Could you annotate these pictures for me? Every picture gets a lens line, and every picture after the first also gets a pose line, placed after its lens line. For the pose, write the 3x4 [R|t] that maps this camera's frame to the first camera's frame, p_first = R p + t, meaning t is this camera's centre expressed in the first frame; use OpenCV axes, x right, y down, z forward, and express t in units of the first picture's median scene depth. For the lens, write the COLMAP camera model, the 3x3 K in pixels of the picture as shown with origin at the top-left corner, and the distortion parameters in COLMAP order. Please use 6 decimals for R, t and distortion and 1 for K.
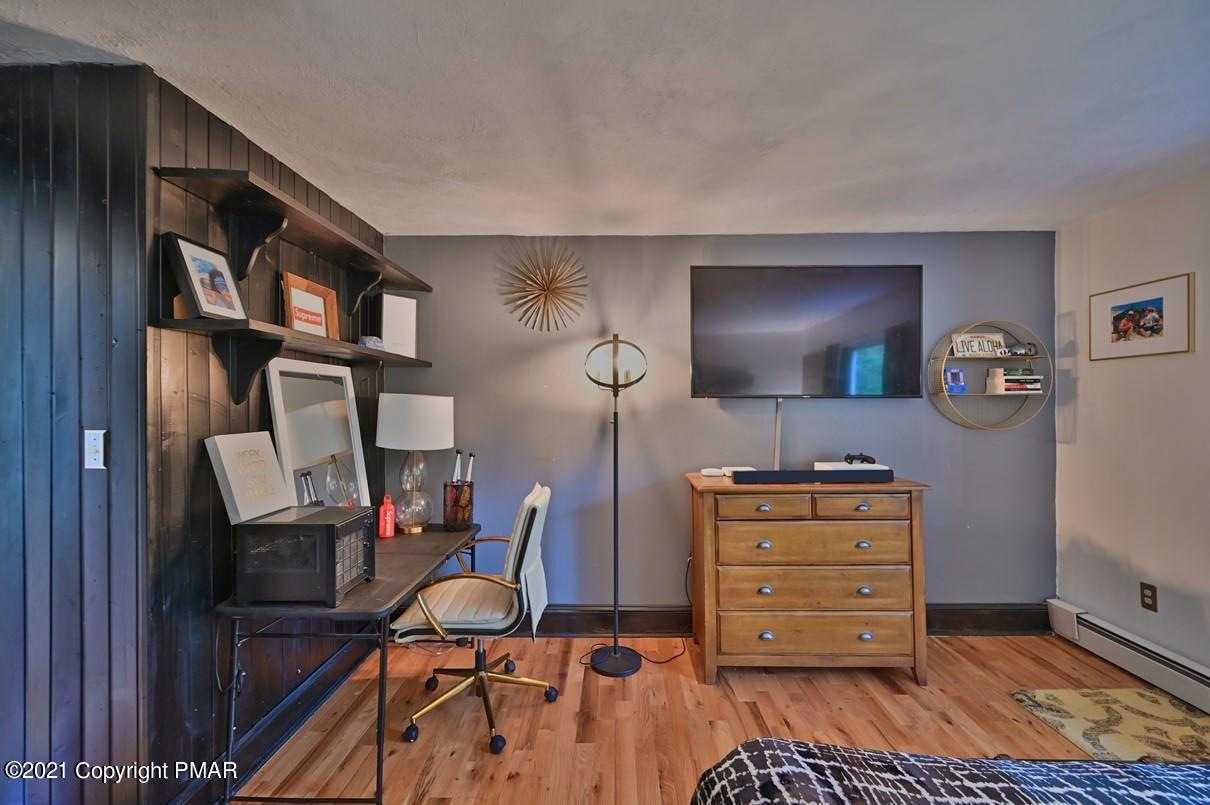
lens RADIAL K [[476.8, 0, 610.9], [0, 476.8, 399.8], [0, 0, 1]] dist [0.007101, -0.000472]
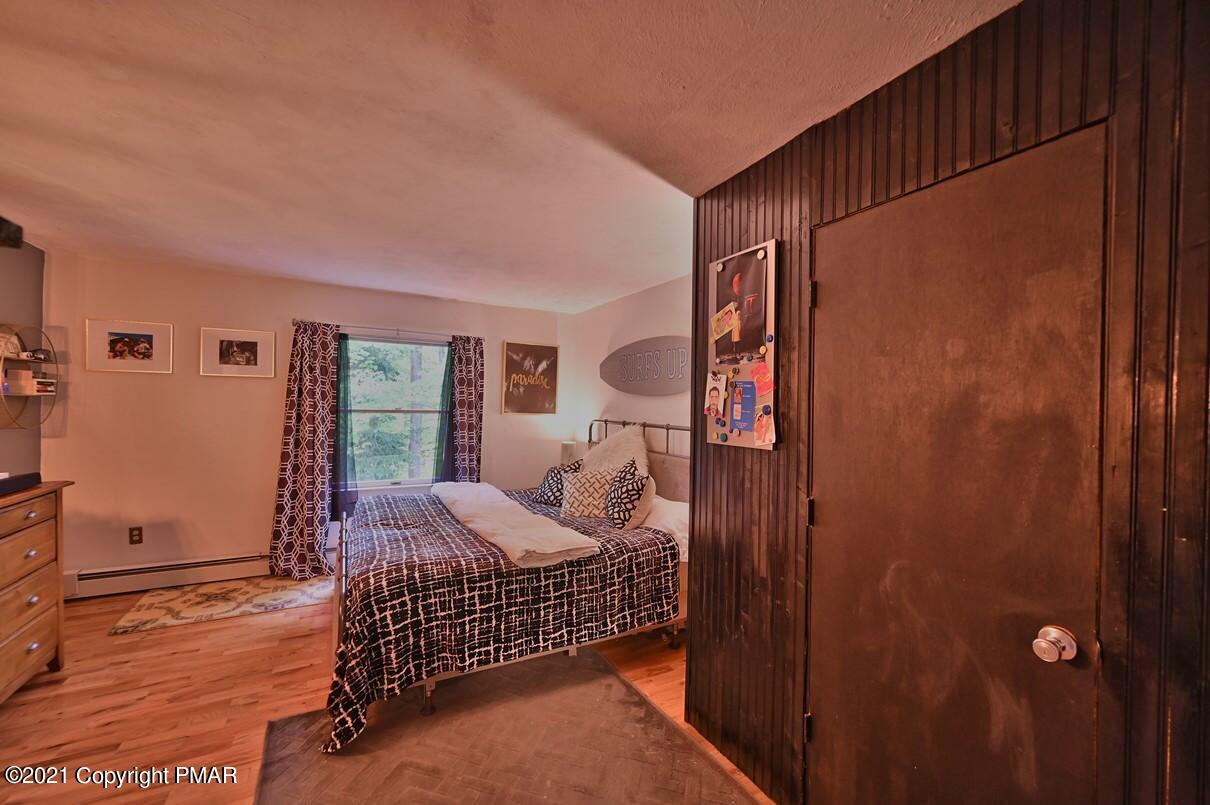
lens RADIAL K [[476.8, 0, 604.6], [0, 476.8, 405.7], [0, 0, 1]] dist [0.007101, -0.000472]
pose [[-0.480179, -0.008055, 0.877134, -0.845669], [-0.018772, 0.999823, -0.001095, -0.012932], [-0.876970, -0.016991, -0.480245, 0.449474]]
